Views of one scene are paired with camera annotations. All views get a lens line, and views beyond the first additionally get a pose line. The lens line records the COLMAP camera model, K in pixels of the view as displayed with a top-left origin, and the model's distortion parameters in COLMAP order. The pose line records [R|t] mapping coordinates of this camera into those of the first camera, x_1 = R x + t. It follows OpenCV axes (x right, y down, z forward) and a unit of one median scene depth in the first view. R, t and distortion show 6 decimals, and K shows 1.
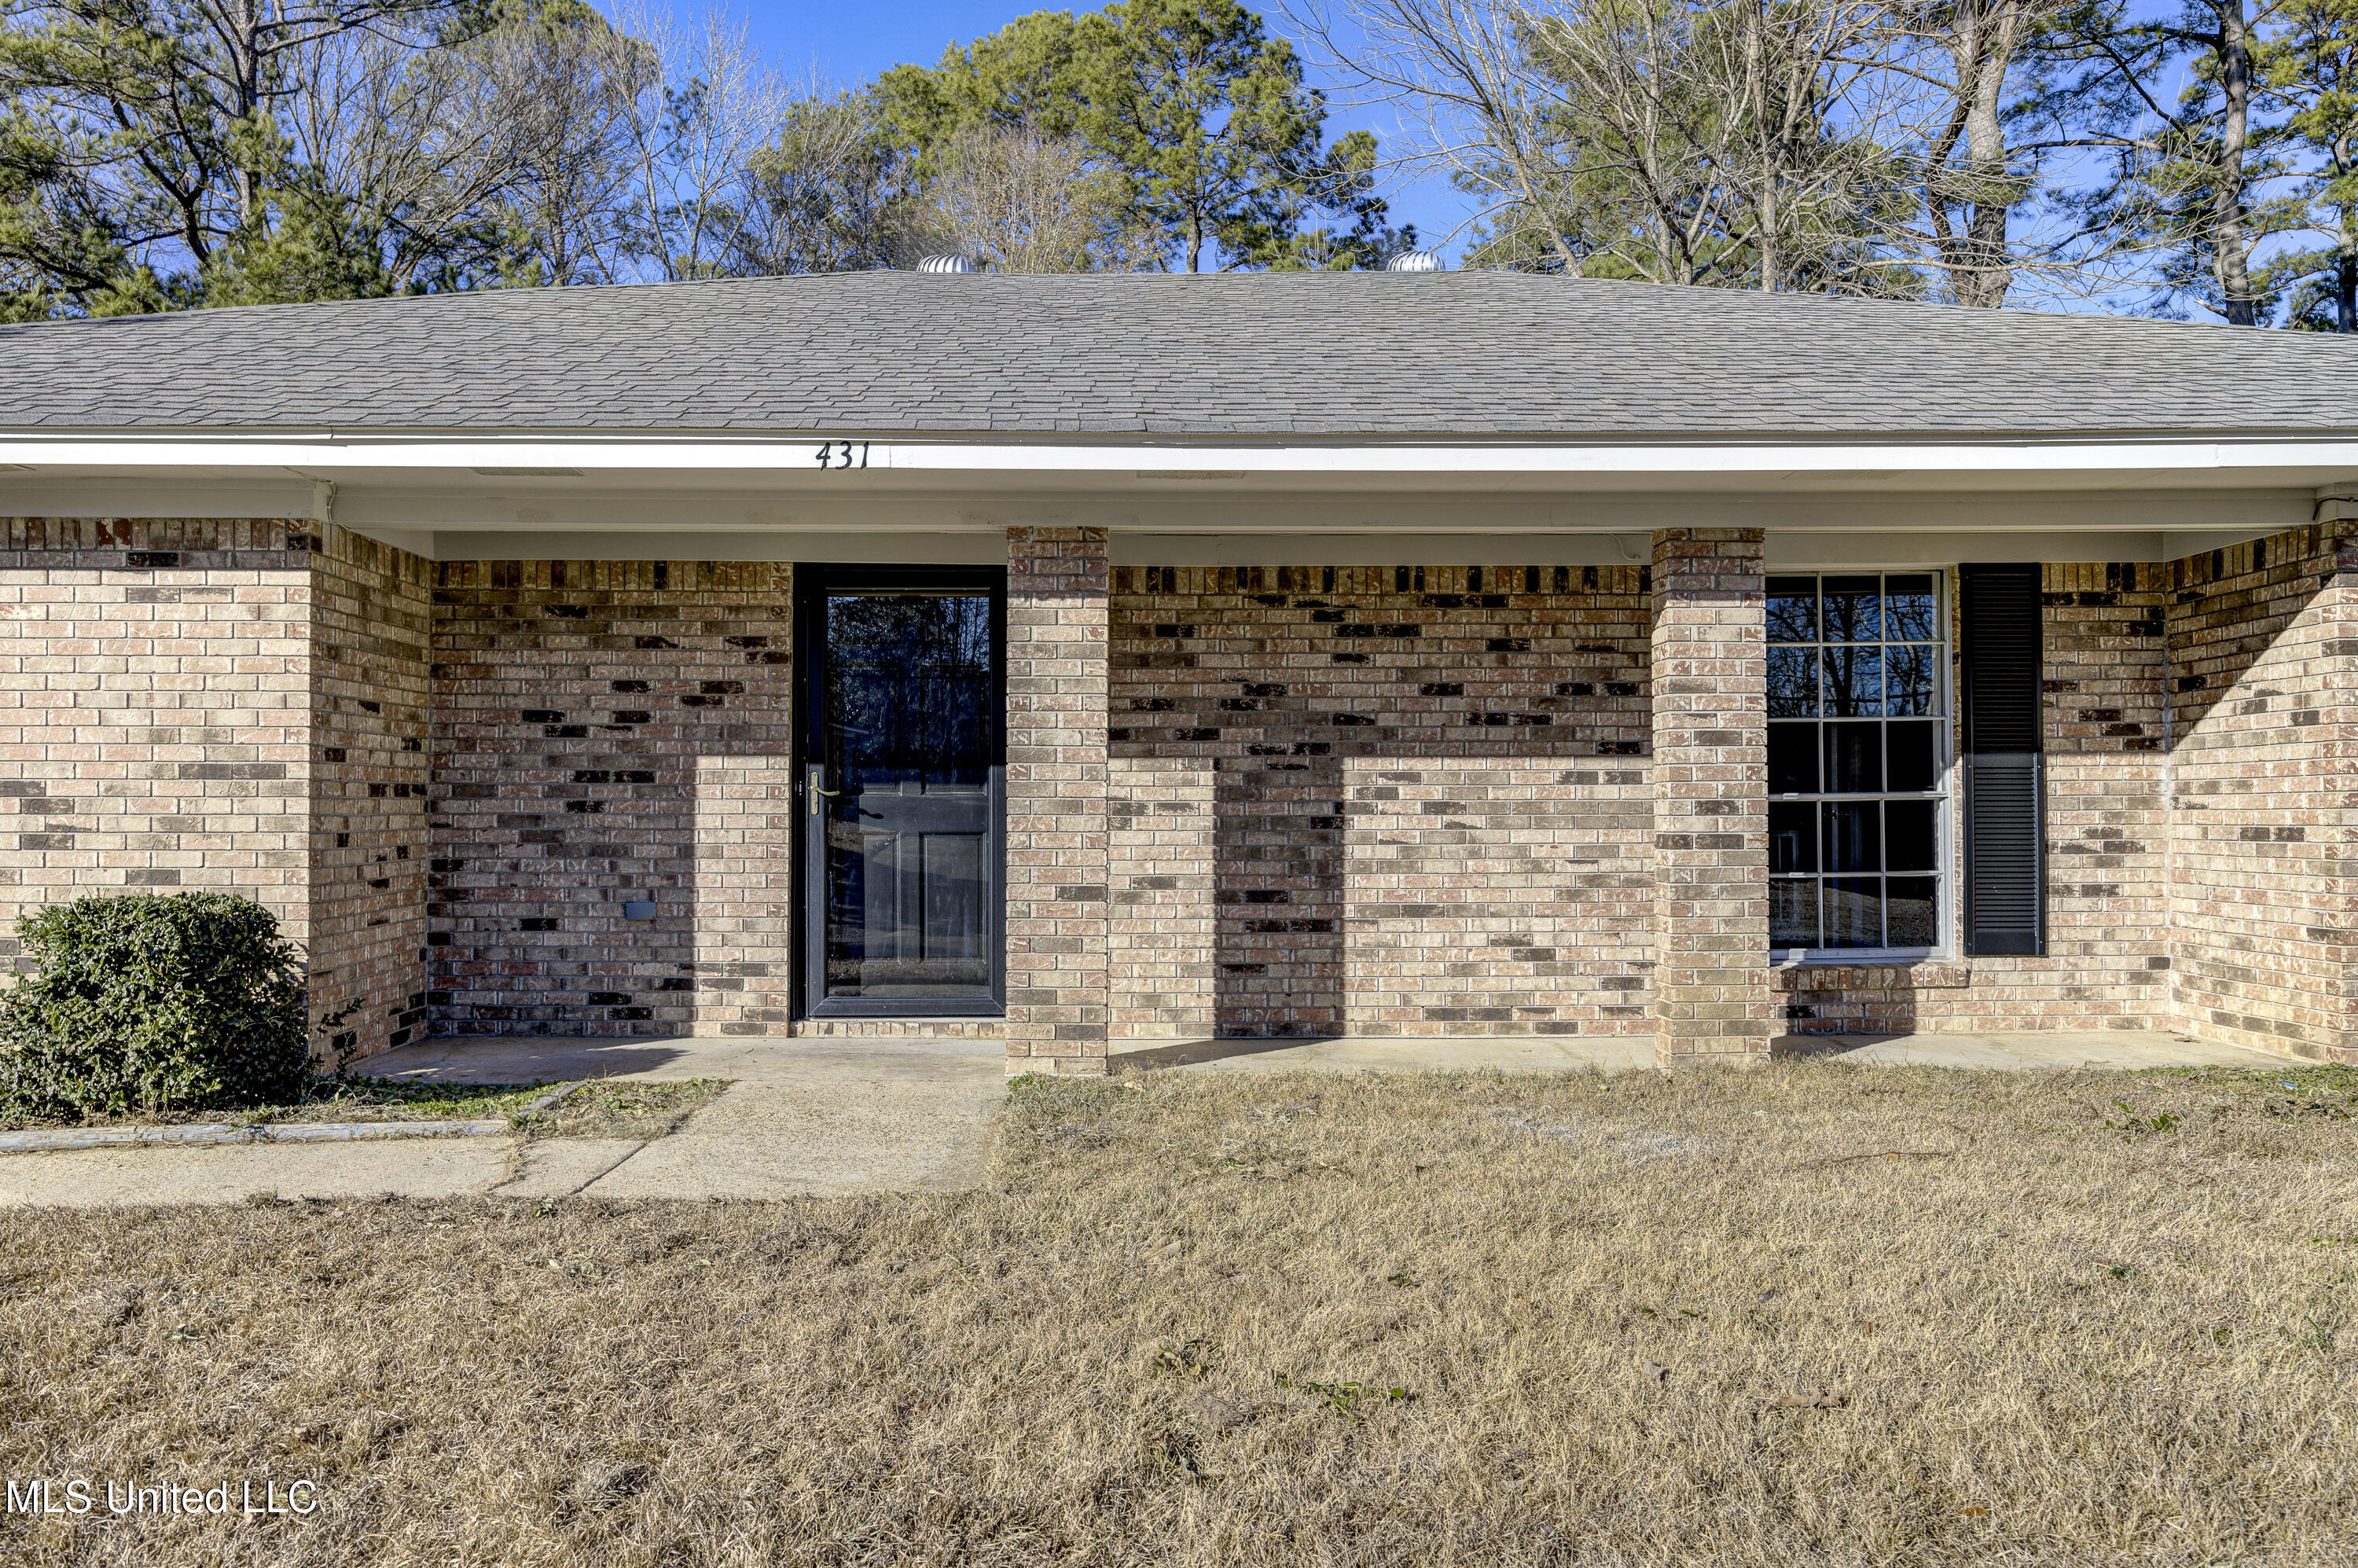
lens RADIAL K [[1651.1, 0, 1165.3], [0, 1651.1, 779.5], [0, 0, 1]] dist [-0.009608, -0.003102]
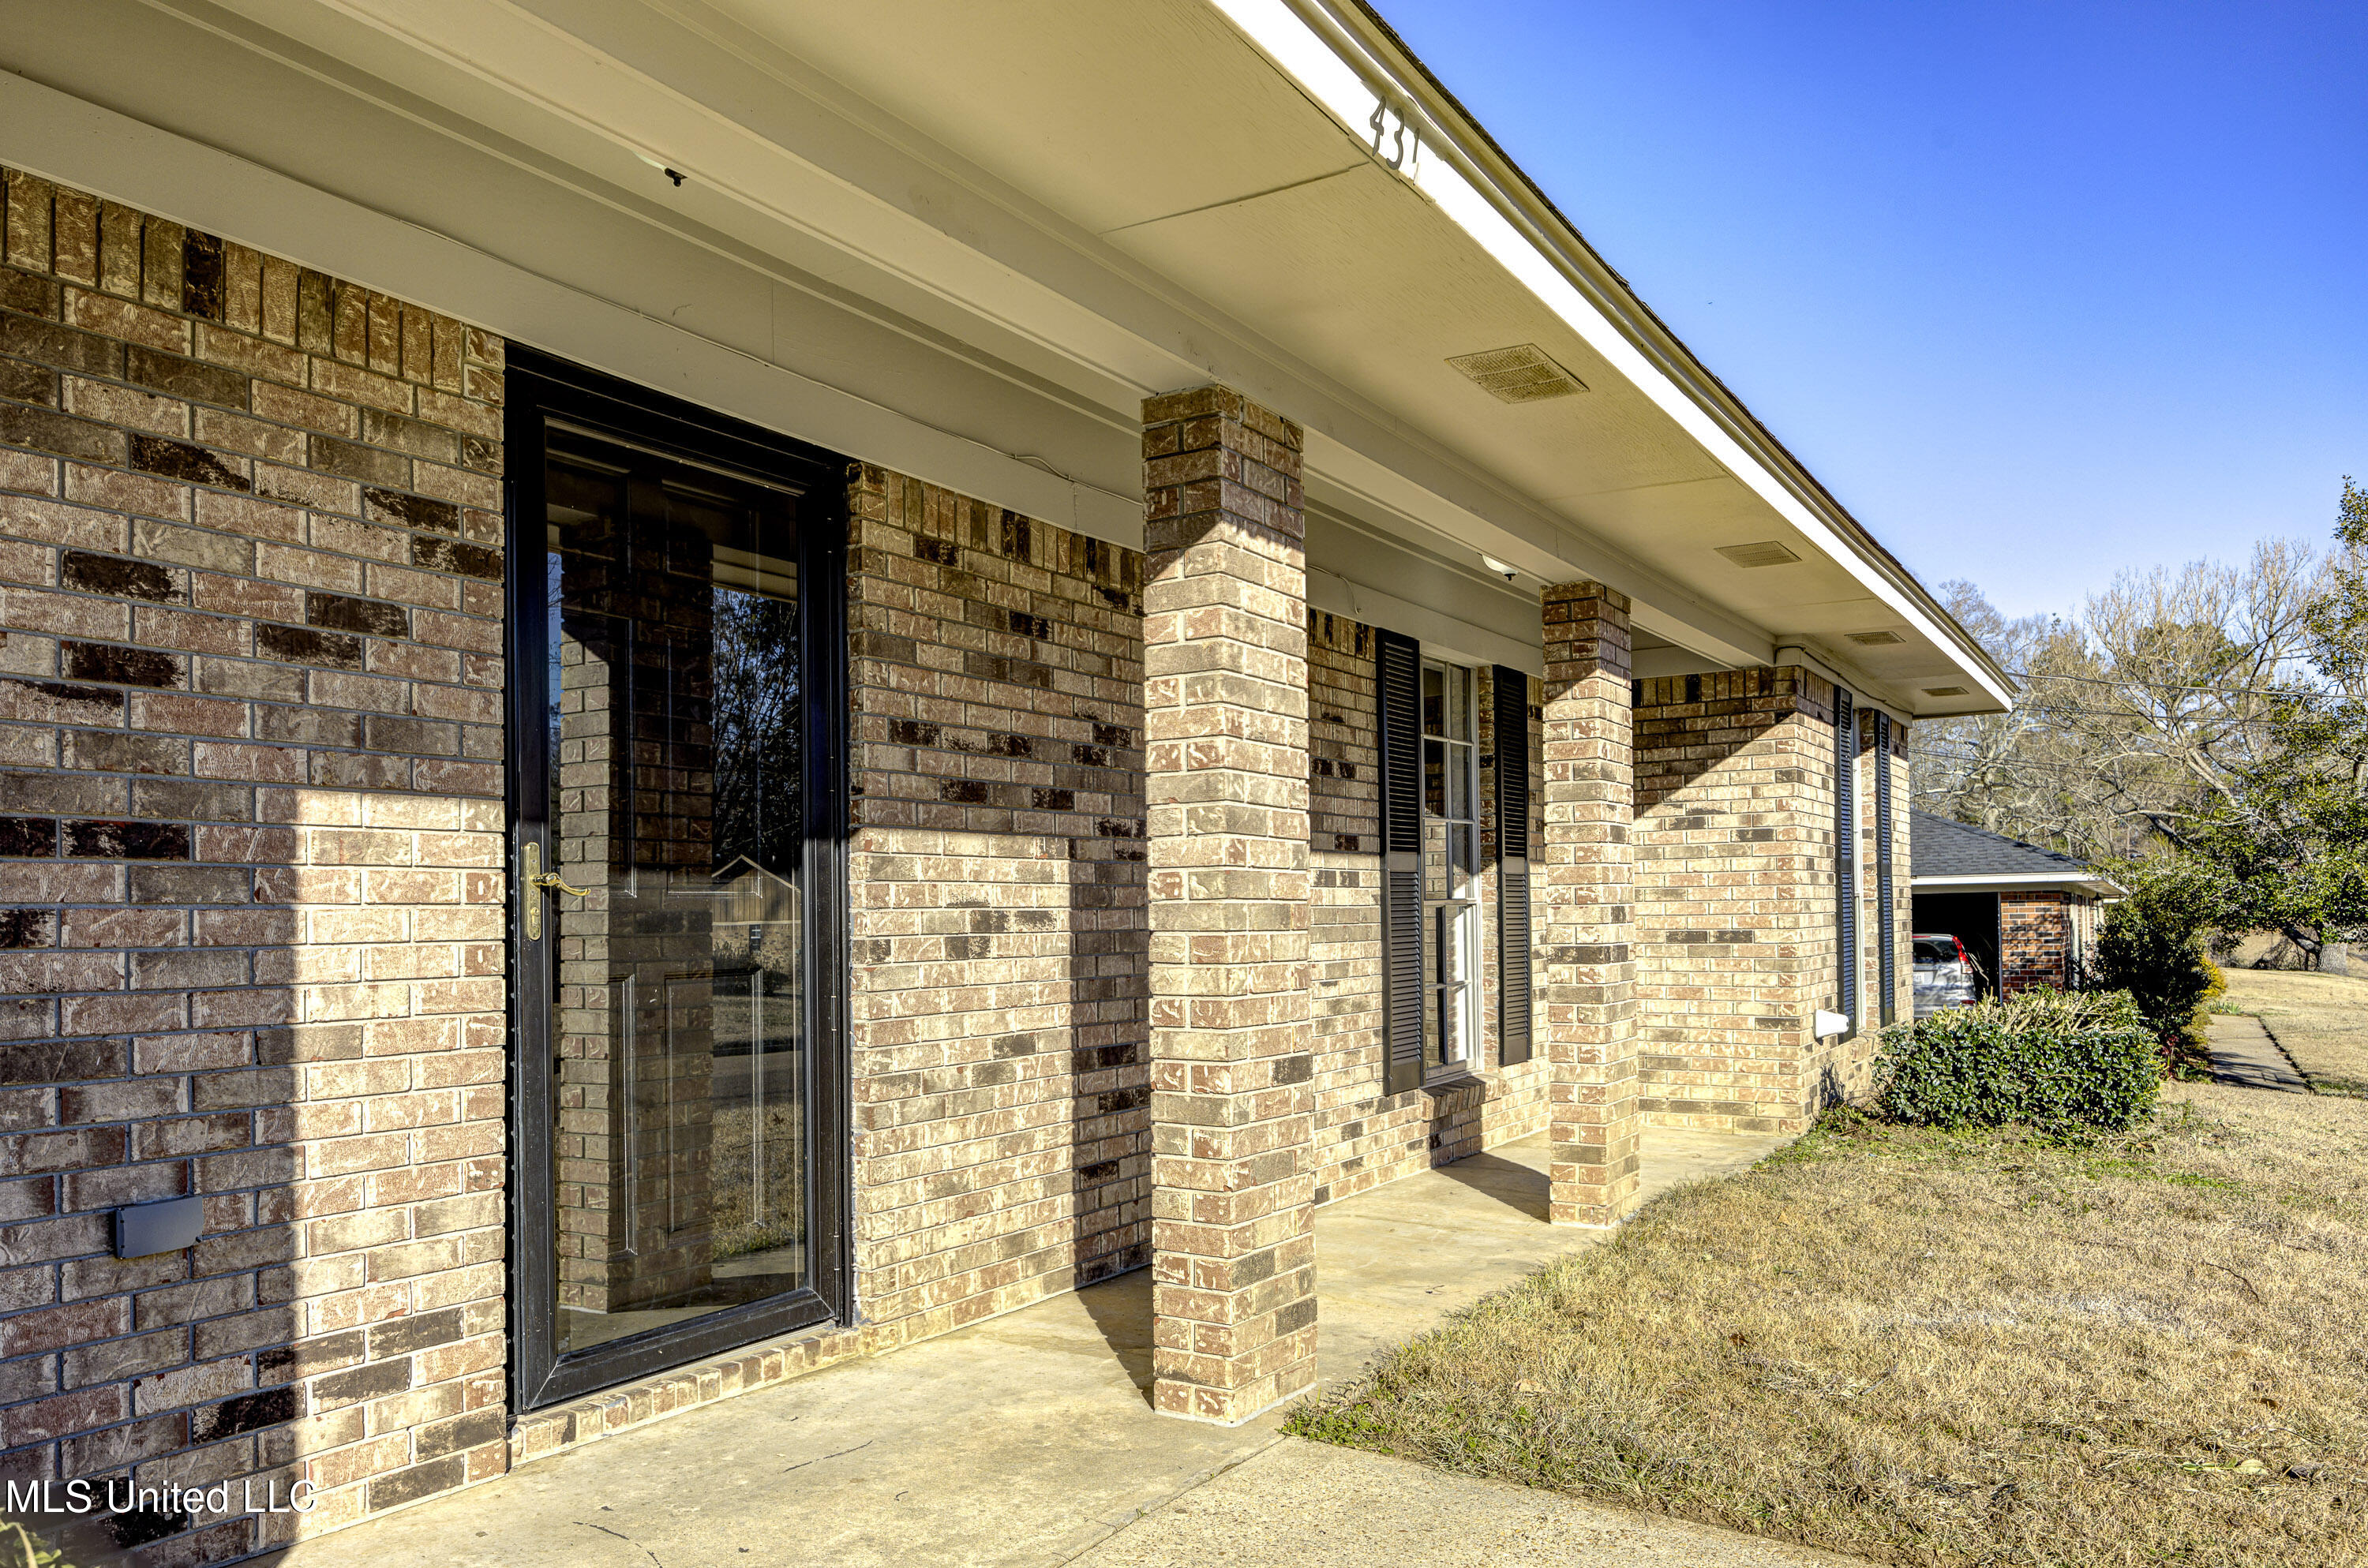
lens RADIAL K [[1685.4, 0, 1066.5], [0, 1685.4, 907.8], [0, 0, 1]] dist [-0.019056, -0.001441]
pose [[0.588692, -0.000829, 0.808357, -0.488770], [-0.009990, 0.999916, 0.008301, 0.007690], [-0.808295, -0.012963, 0.588634, 0.635201]]
